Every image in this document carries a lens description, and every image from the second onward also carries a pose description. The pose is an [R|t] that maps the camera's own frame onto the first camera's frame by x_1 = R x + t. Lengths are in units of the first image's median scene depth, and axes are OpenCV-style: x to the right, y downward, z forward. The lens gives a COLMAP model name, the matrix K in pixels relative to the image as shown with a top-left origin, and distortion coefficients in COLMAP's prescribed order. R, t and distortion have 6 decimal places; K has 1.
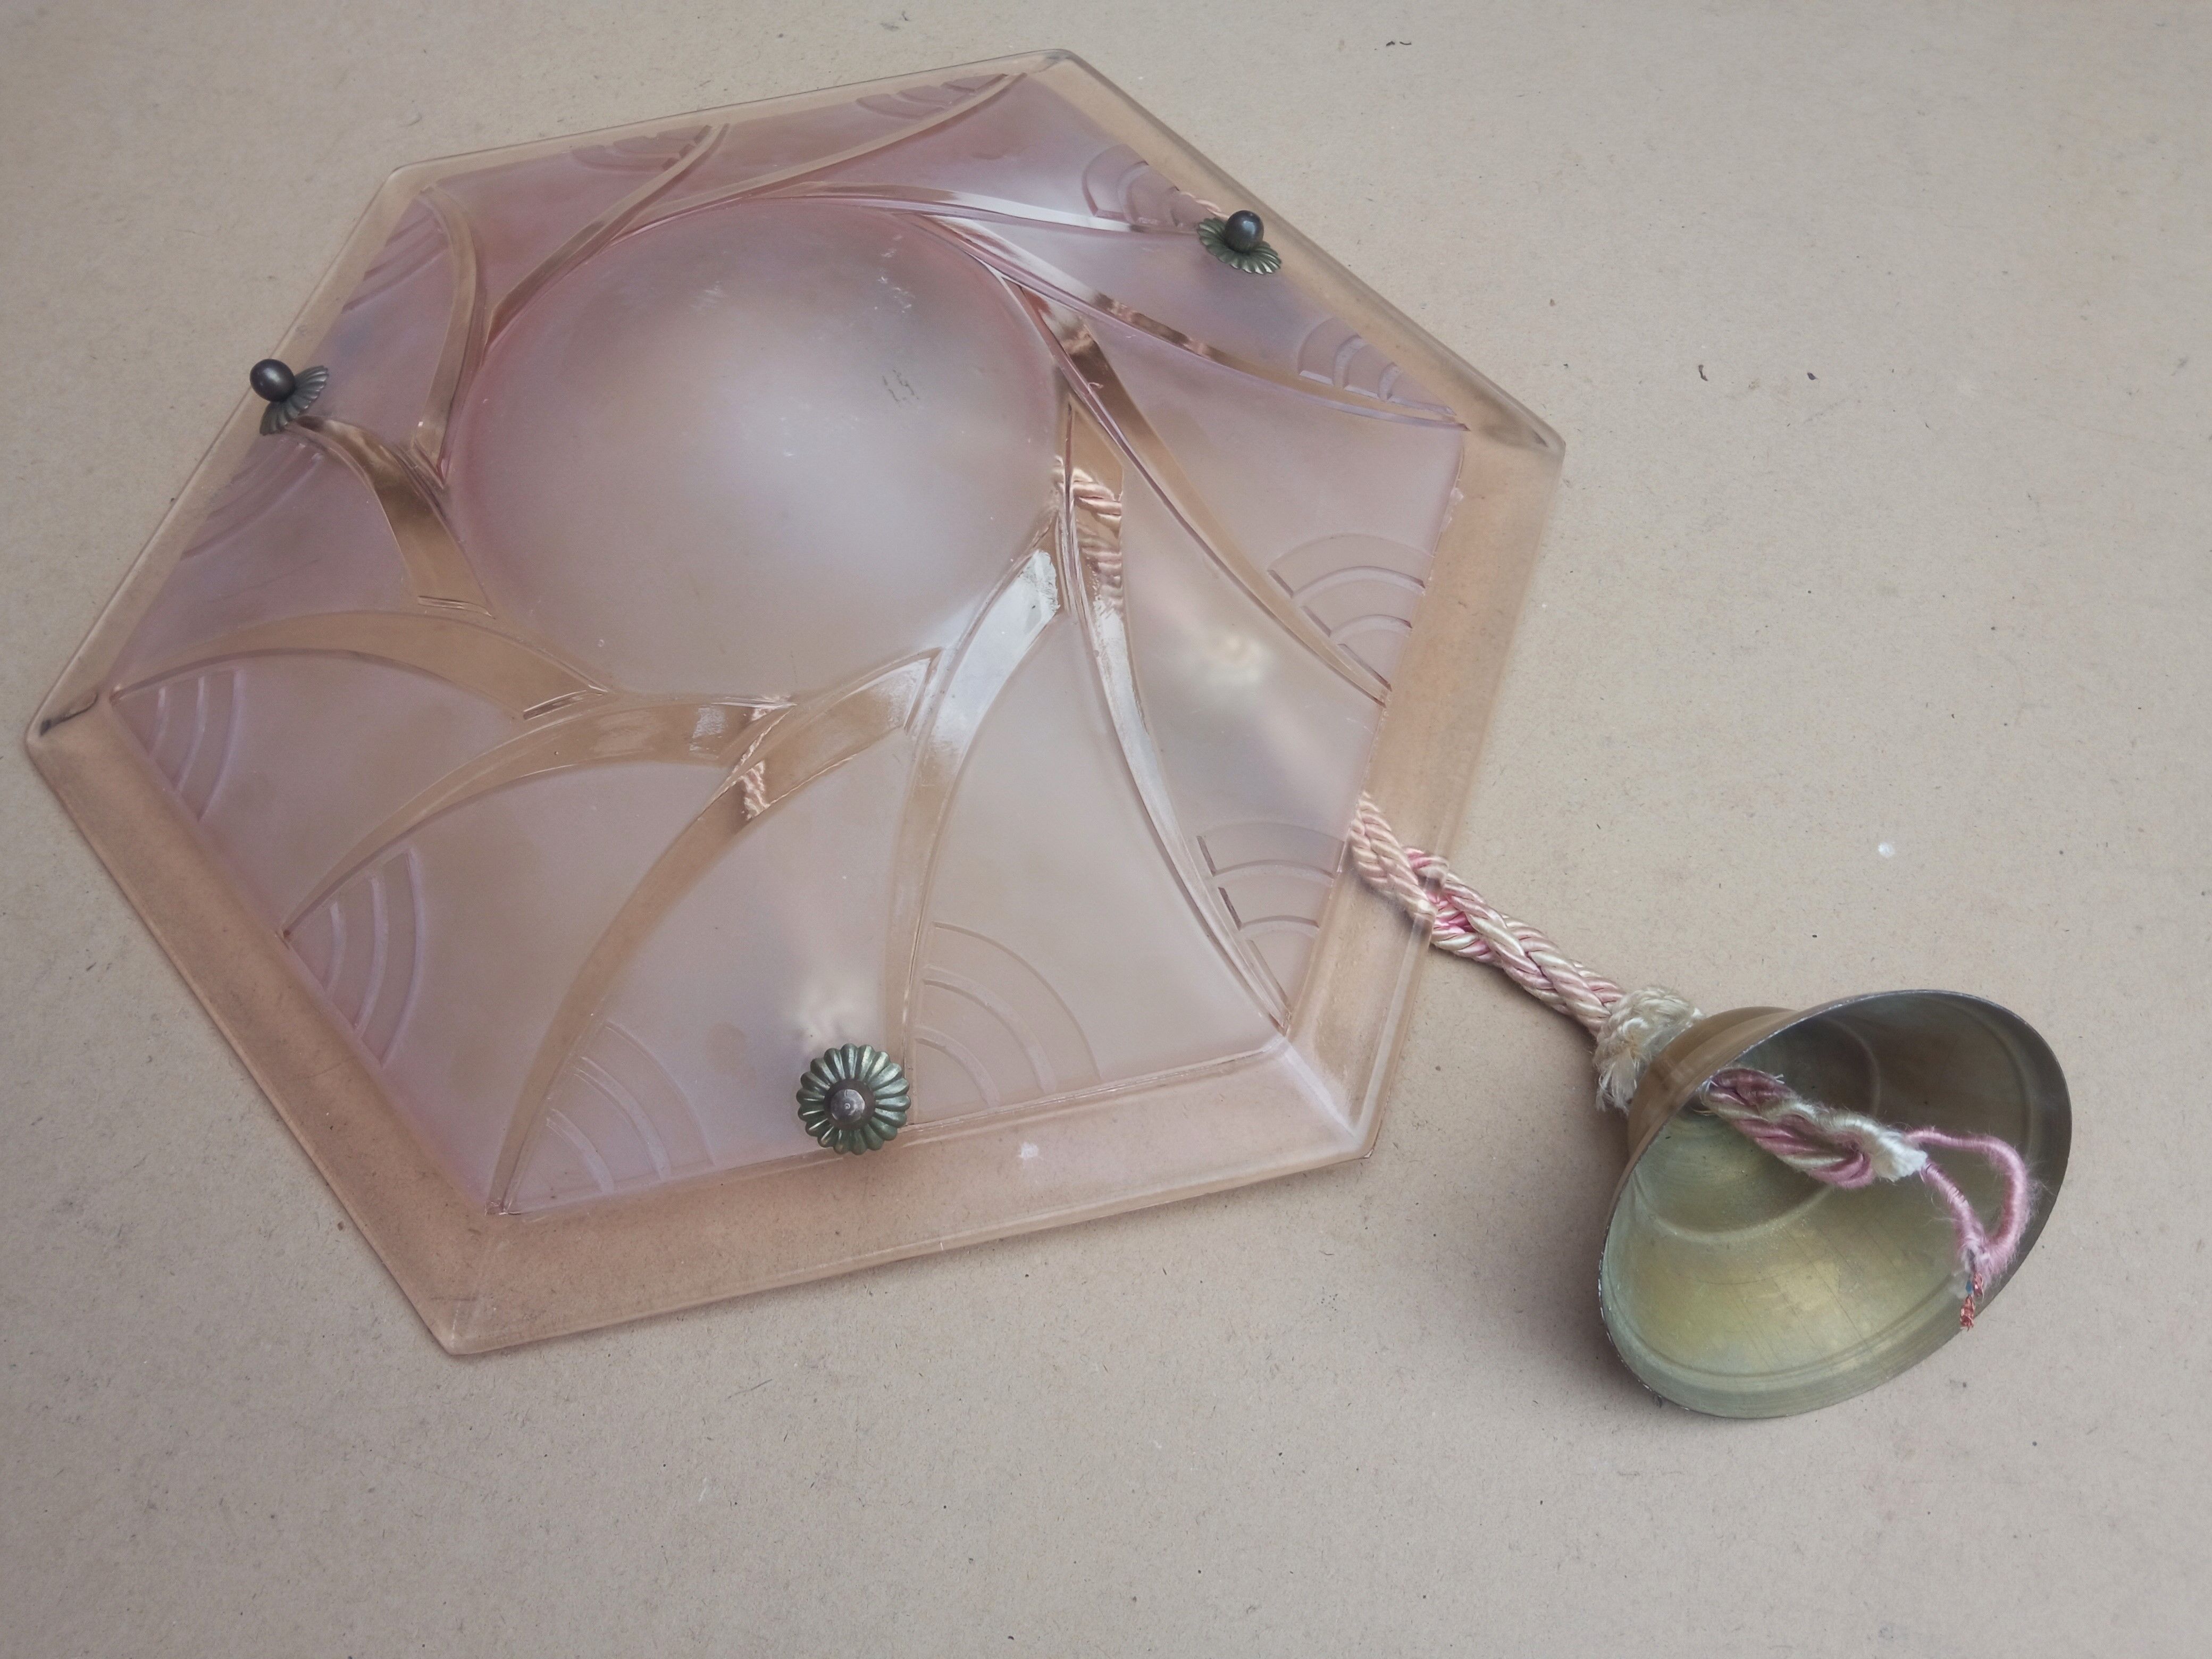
lens RADIAL K [[1766.3, 0, 1106.0], [0, 1766.3, 829.5], [0, 0, 1]] dist [0.043803, -0.084779]
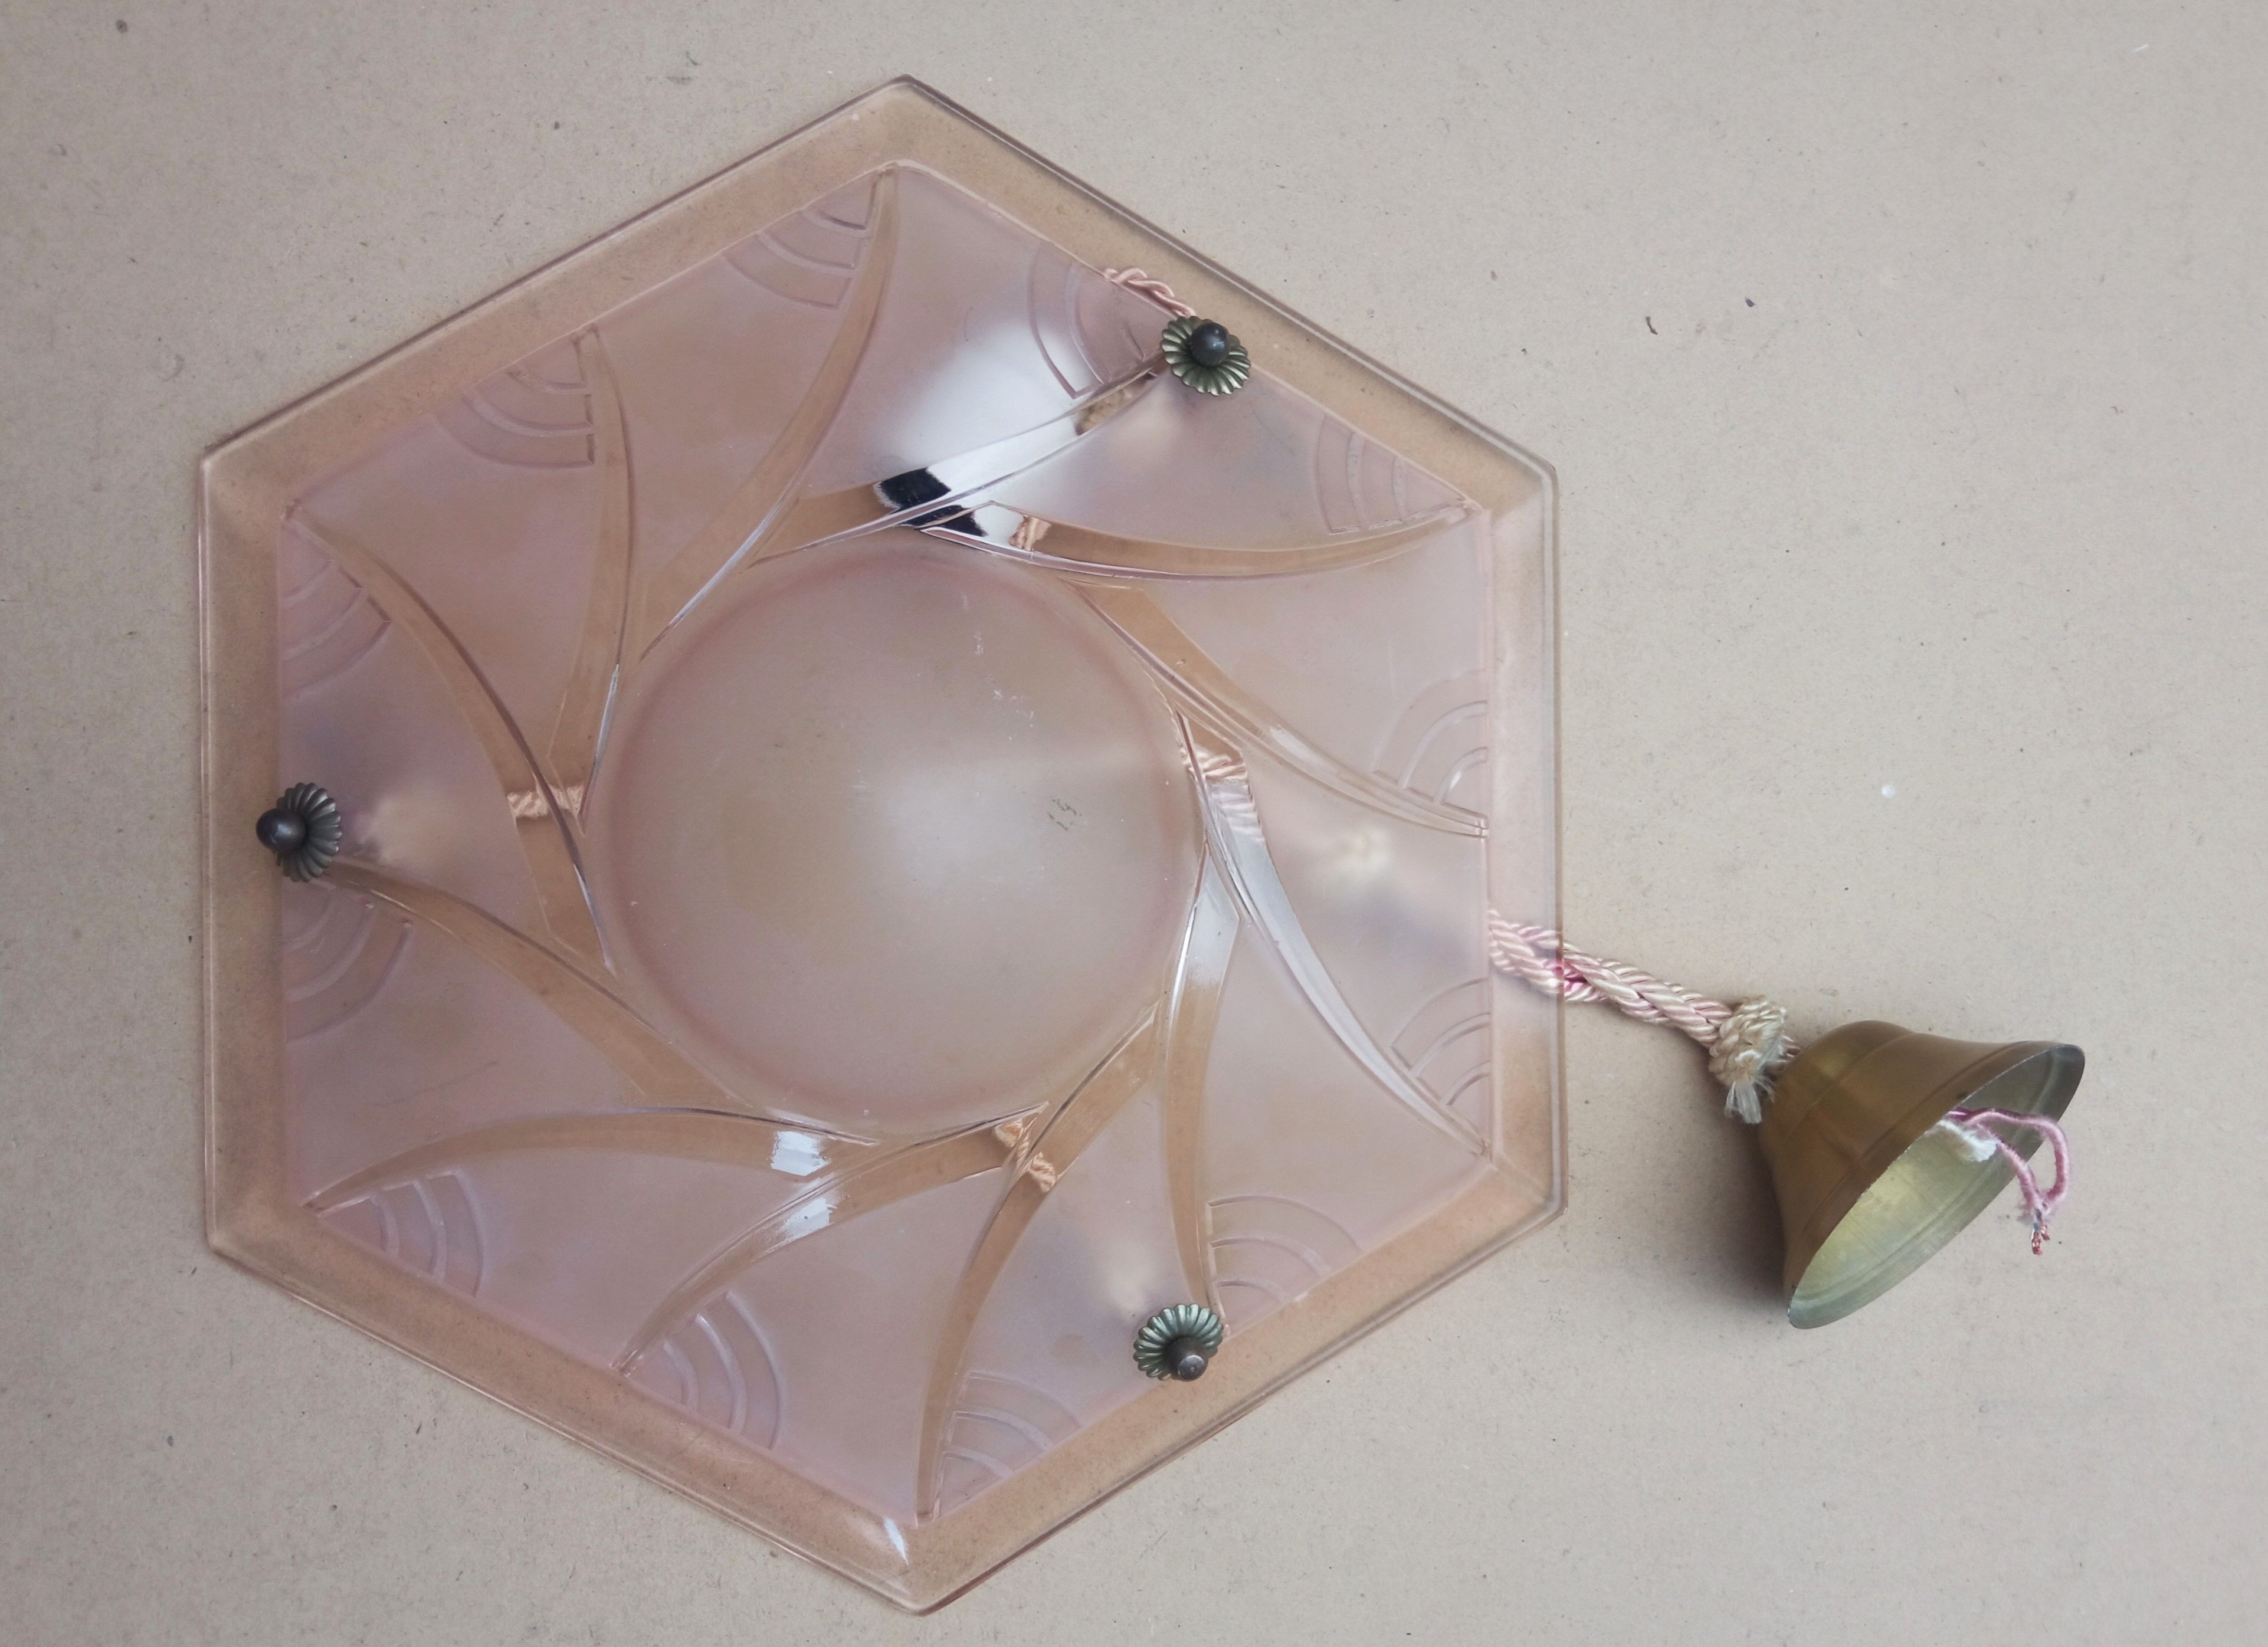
lens RADIAL K [[1952.2, 0, 1203.2], [0, 1952.2, 906.9], [0, 0, 1]] dist [0.061965, -0.125028]
pose [[0.934355, -0.326593, 0.142543, -0.197994], [0.232493, 0.861860, 0.450716, -0.625305], [-0.270053, -0.387988, 0.881213, -0.052265]]
